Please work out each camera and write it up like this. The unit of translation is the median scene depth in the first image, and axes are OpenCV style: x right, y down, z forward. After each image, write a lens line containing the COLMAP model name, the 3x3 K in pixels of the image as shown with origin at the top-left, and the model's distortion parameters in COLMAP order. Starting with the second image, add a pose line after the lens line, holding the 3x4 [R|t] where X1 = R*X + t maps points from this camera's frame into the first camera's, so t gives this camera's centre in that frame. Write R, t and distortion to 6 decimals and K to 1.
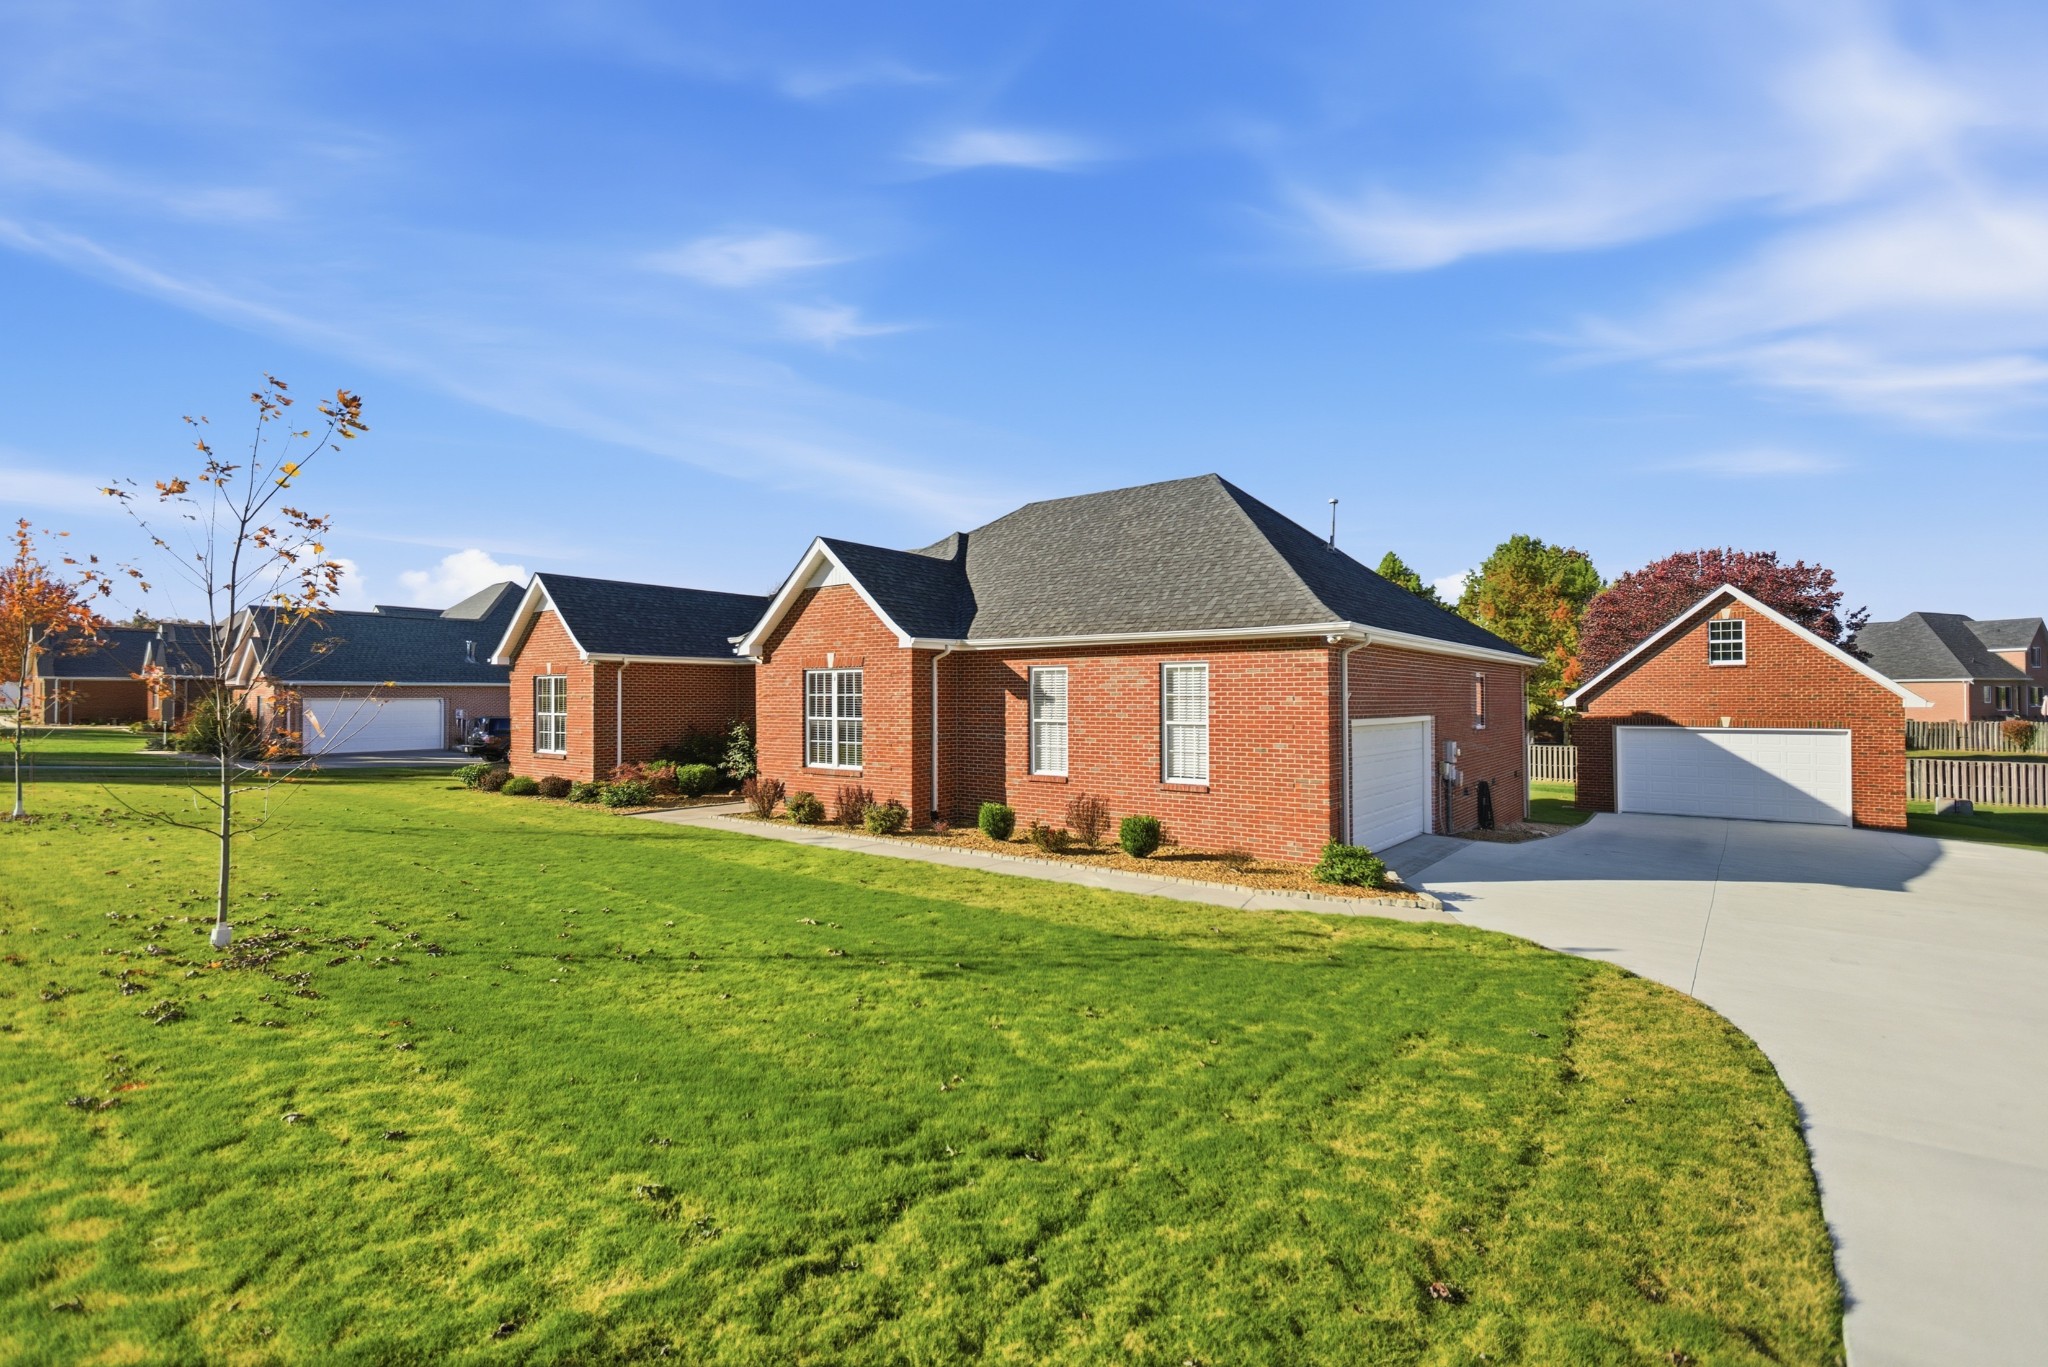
lens RADIAL K [[919.9, 0, 1024.0], [0, 919.9, 683.5], [0, 0, 1]] dist [-0.002986, 0.000281]
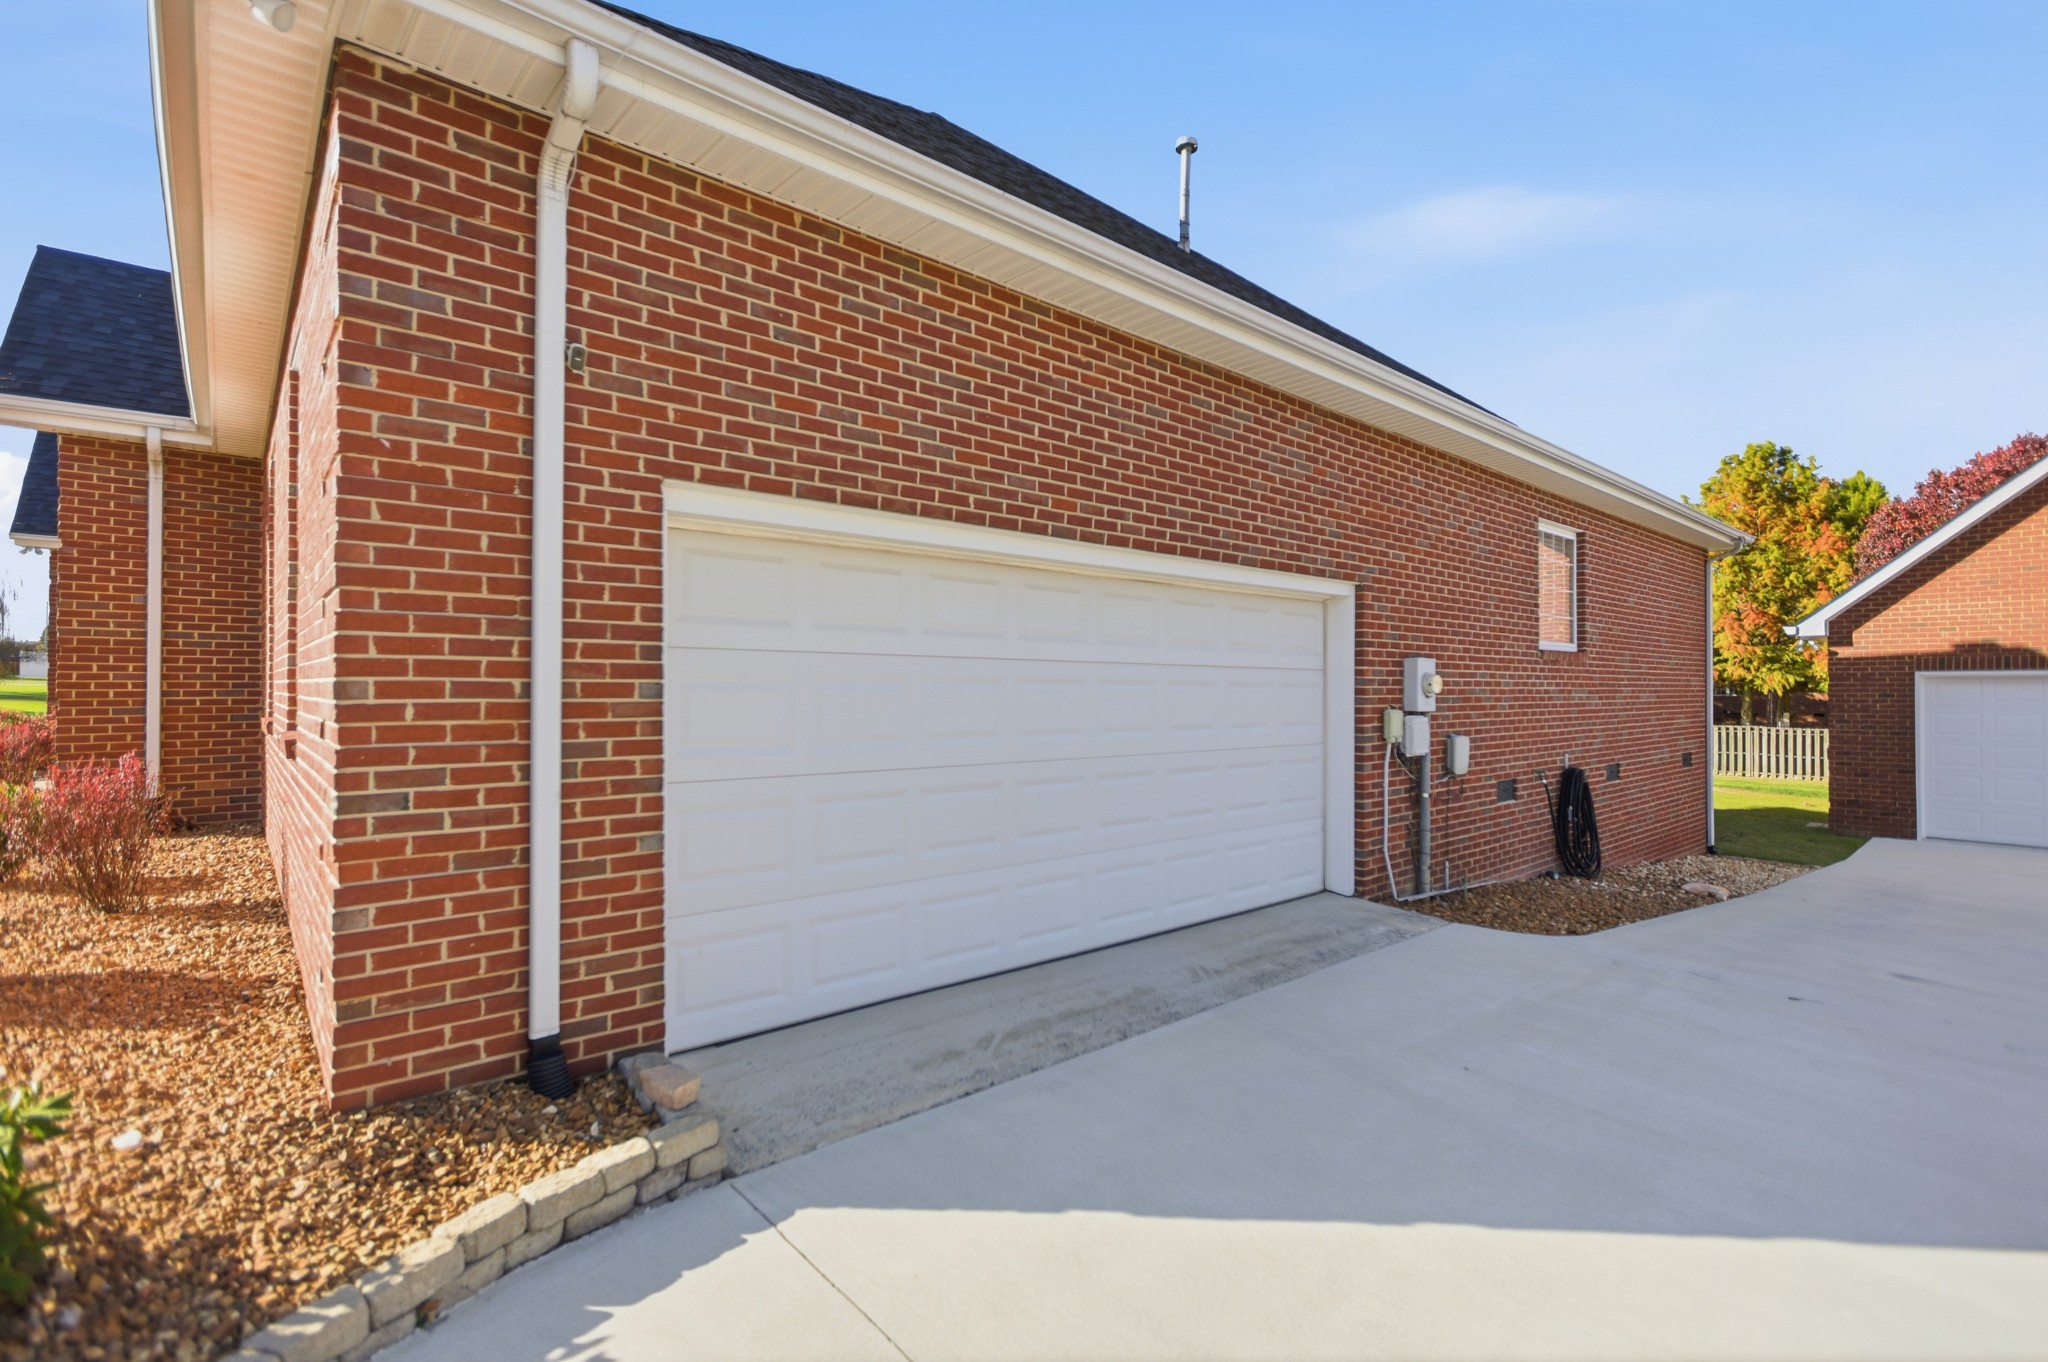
lens RADIAL K [[925.0, 0, 1024.2], [0, 925.0, 671.1], [0, 0, 1]] dist [0.000977, 0.001056]
pose [[0.980162, -0.016521, -0.197509, 0.235072], [0.013572, 0.999775, -0.016274, 0.045052], [0.197734, 0.013270, 0.980166, 0.358512]]
